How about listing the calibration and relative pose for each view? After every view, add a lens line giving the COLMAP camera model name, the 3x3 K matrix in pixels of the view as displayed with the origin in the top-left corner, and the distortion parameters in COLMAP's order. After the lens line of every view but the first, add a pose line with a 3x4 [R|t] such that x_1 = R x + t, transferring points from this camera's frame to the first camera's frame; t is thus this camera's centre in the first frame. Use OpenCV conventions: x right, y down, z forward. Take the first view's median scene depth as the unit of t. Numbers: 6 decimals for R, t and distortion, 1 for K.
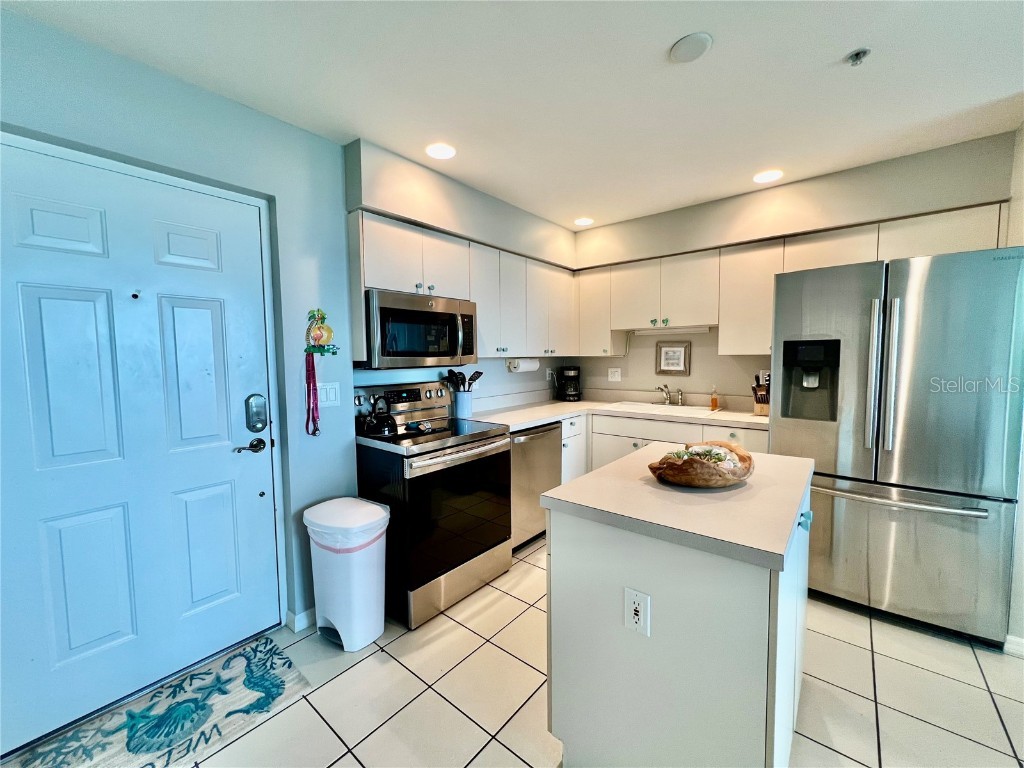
lens RADIAL K [[409.2, 0, 513.5], [0, 409.2, 383.3], [0, 0, 1]] dist [-0.002363, -0.000063]
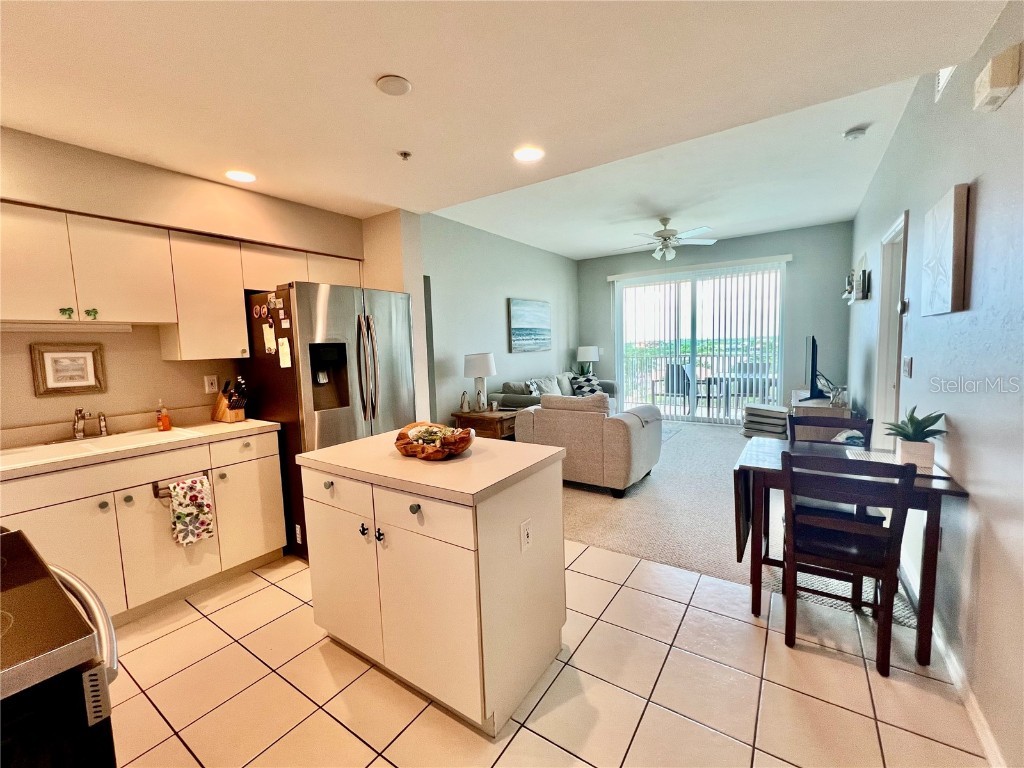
lens RADIAL K [[418.7, 0, 513.9], [0, 418.7, 381.4], [0, 0, 1]] dist [-0.001919, -0.000016]
pose [[-0.086589, -0.076509, 0.993302, -0.569517], [0.100034, 0.991340, 0.085078, -0.045278], [-0.991209, 0.106731, -0.078185, 0.583818]]
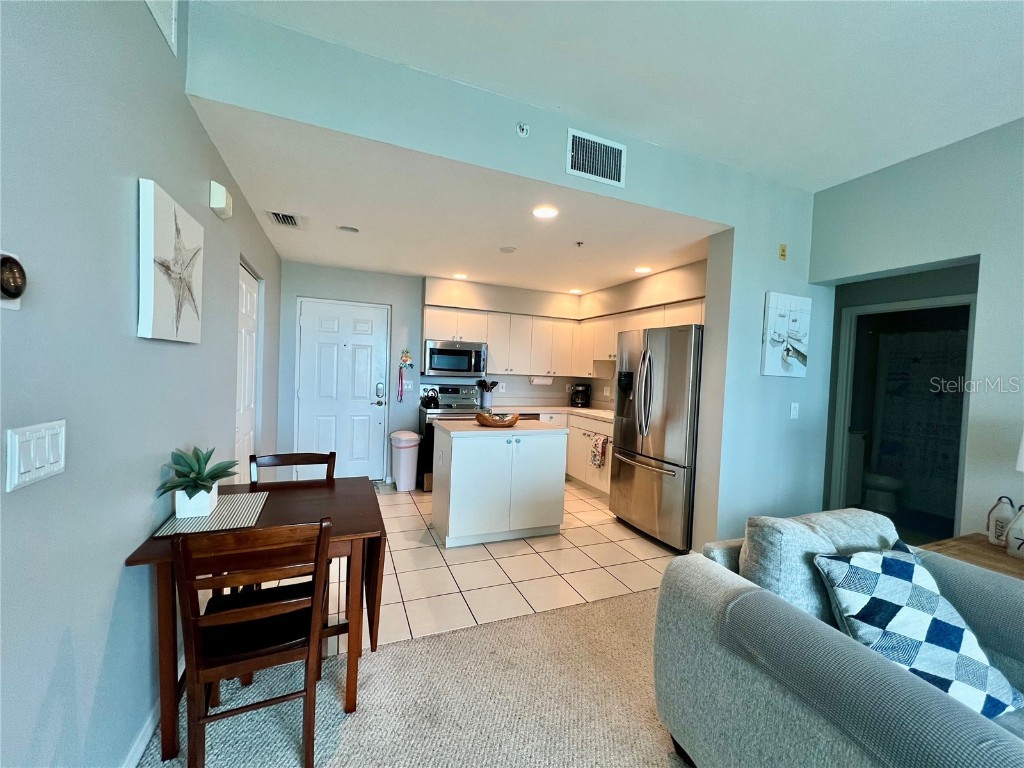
lens RADIAL K [[409.2, 0, 510.0], [0, 409.2, 382.1], [0, 0, 1]] dist [-0.002363, -0.000063]
pose [[0.881485, 0.060849, -0.468275, 0.670121], [-0.082098, 0.996309, -0.025079, 0.011506], [0.465020, 0.060552, 0.883227, -0.455426]]
